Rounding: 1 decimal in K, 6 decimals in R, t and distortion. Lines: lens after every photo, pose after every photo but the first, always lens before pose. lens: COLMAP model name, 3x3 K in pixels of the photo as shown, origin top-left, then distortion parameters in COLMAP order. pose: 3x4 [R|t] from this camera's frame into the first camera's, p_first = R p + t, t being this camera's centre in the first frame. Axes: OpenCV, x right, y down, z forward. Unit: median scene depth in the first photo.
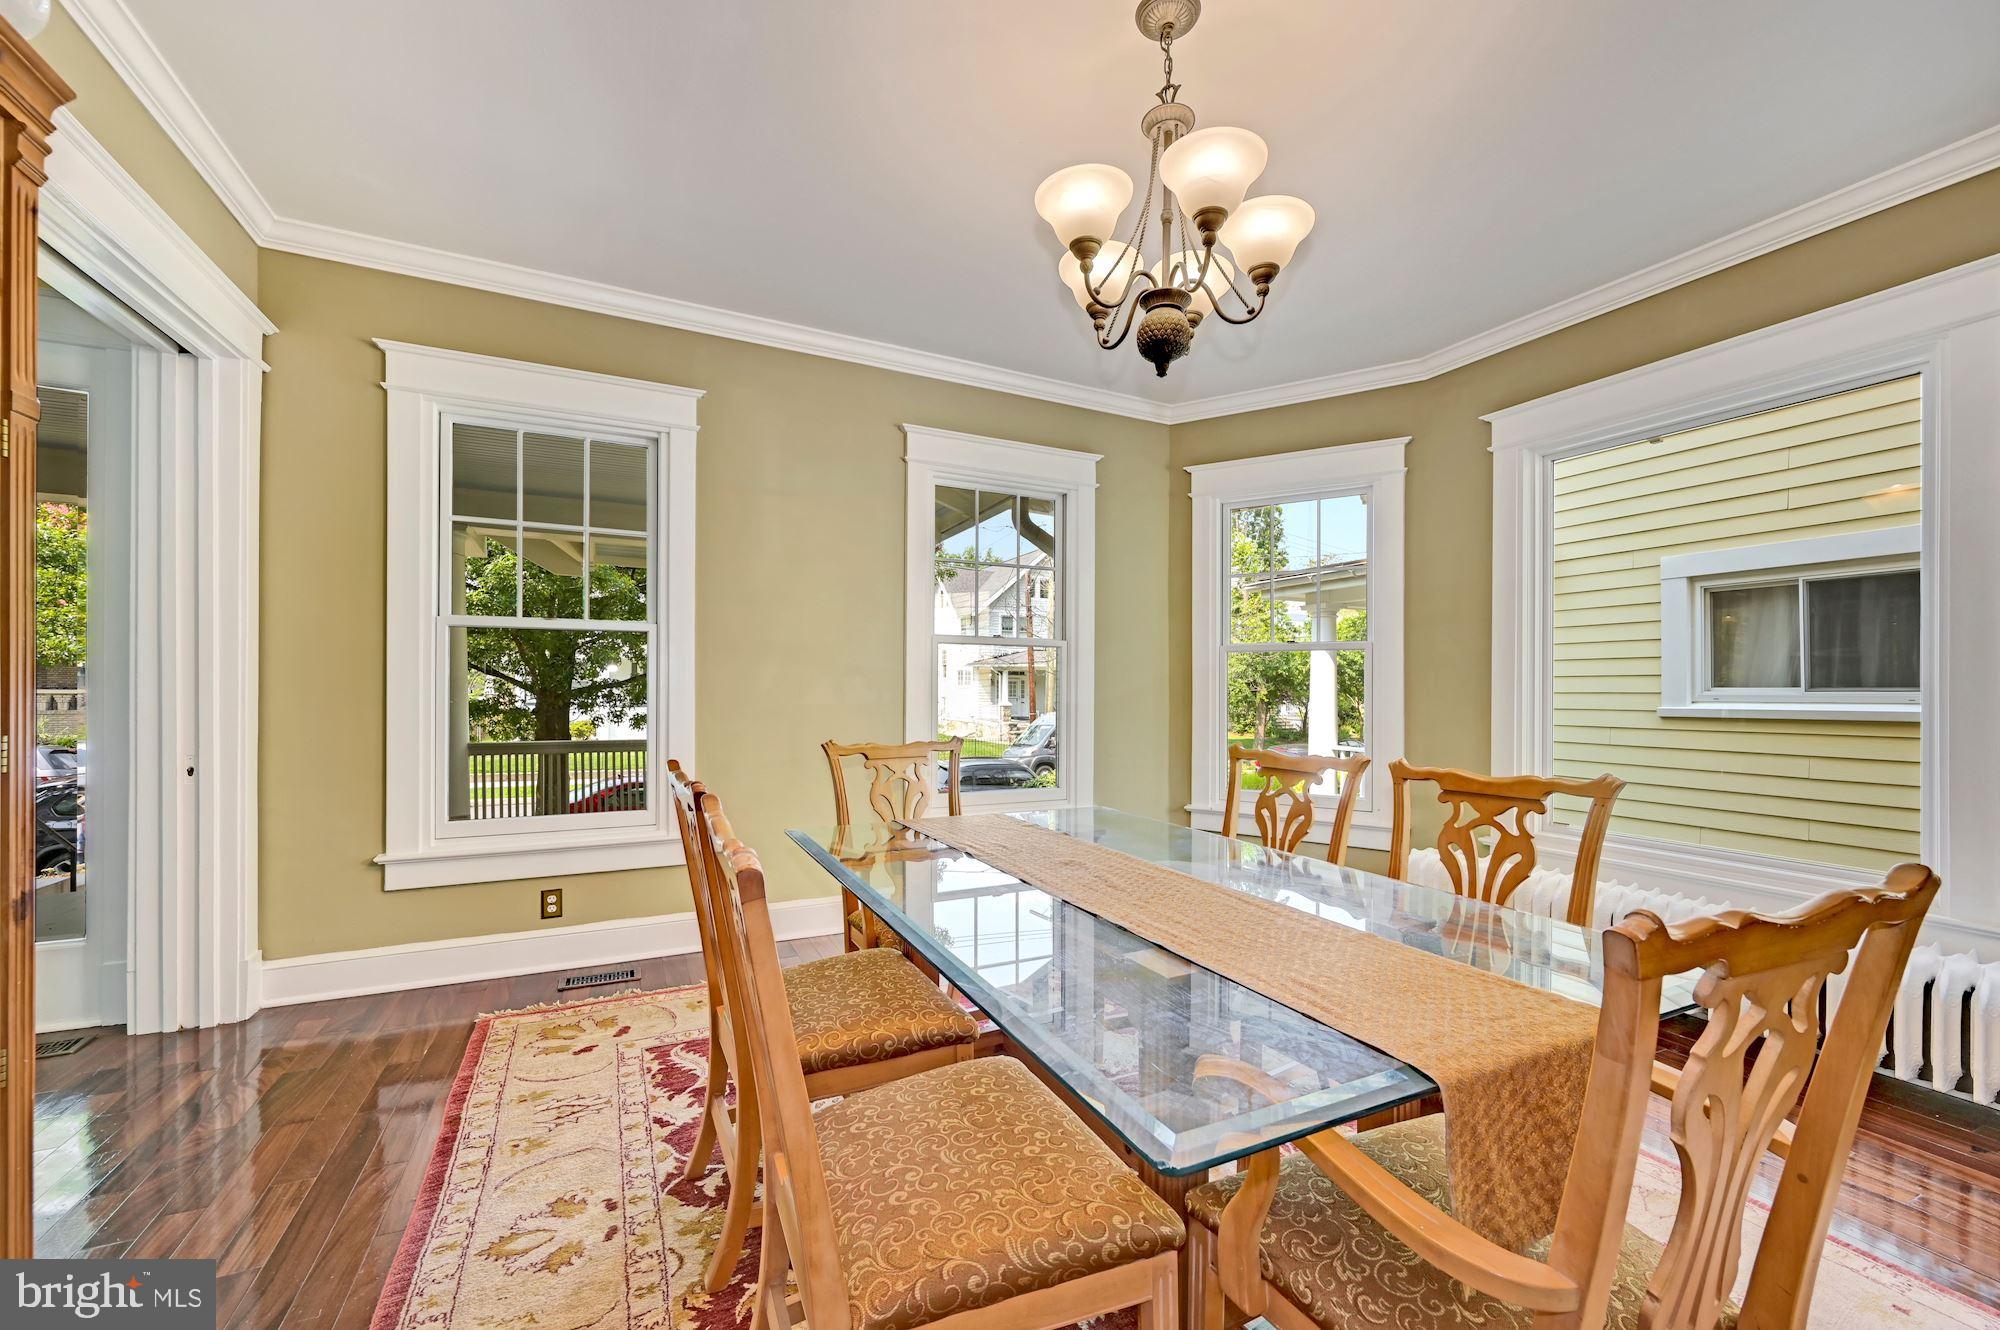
lens RADIAL K [[799.9, 0, 1005.6], [0, 799.9, 678.2], [0, 0, 1]] dist [-0.004049, -0.000232]
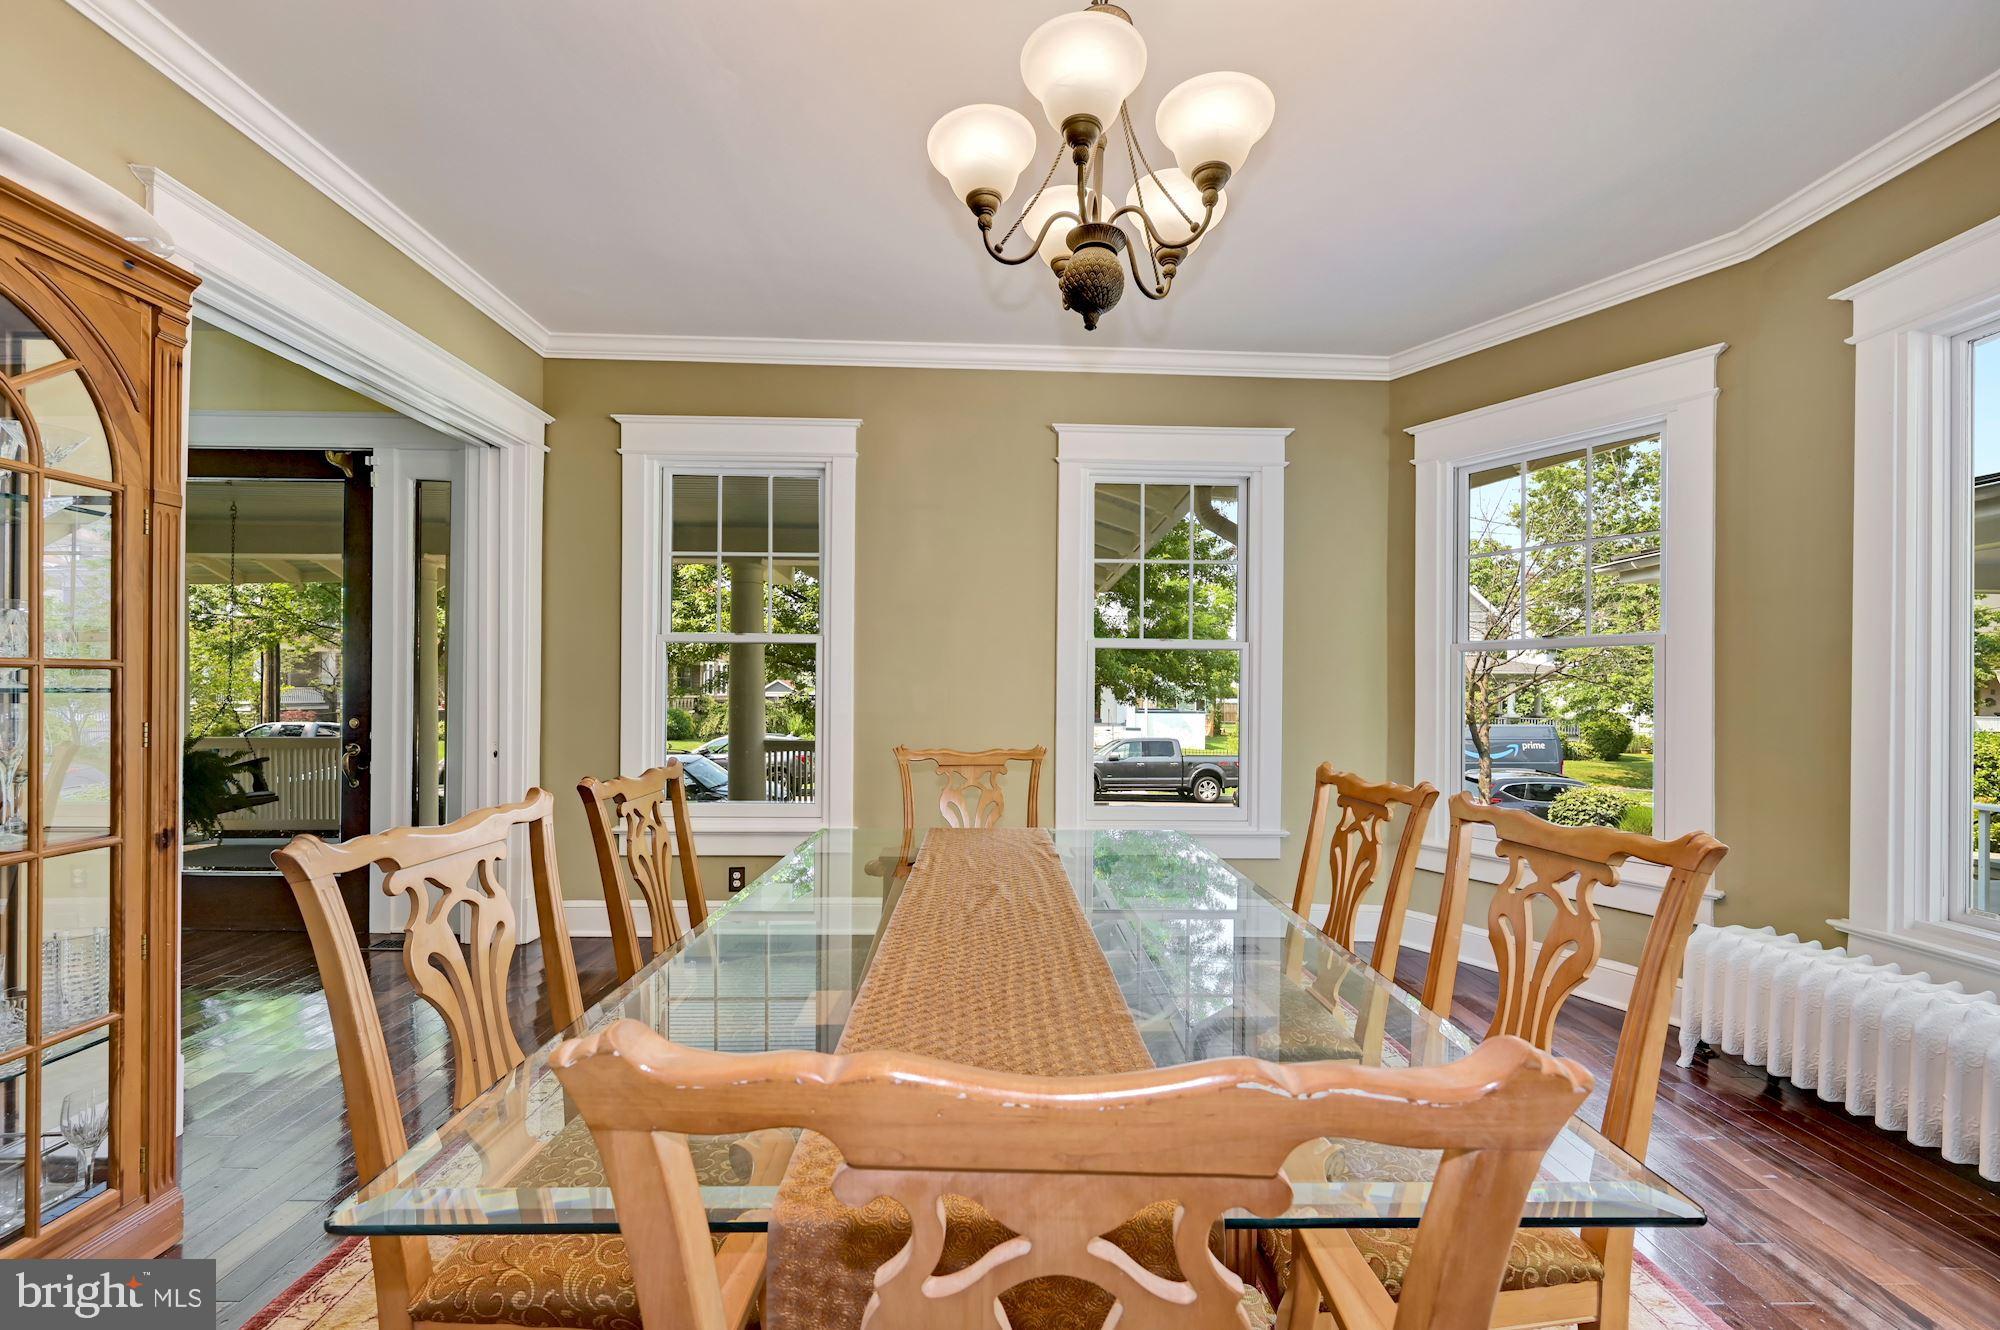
lens RADIAL K [[799.9, 0, 1001.0], [0, 799.9, 680.8], [0, 0, 1]] dist [-0.004049, -0.000232]
pose [[0.906729, -0.003994, -0.421694, 0.270019], [0.000888, 0.999971, -0.007560, 0.003459], [0.421712, 0.006481, 0.906707, 0.107582]]
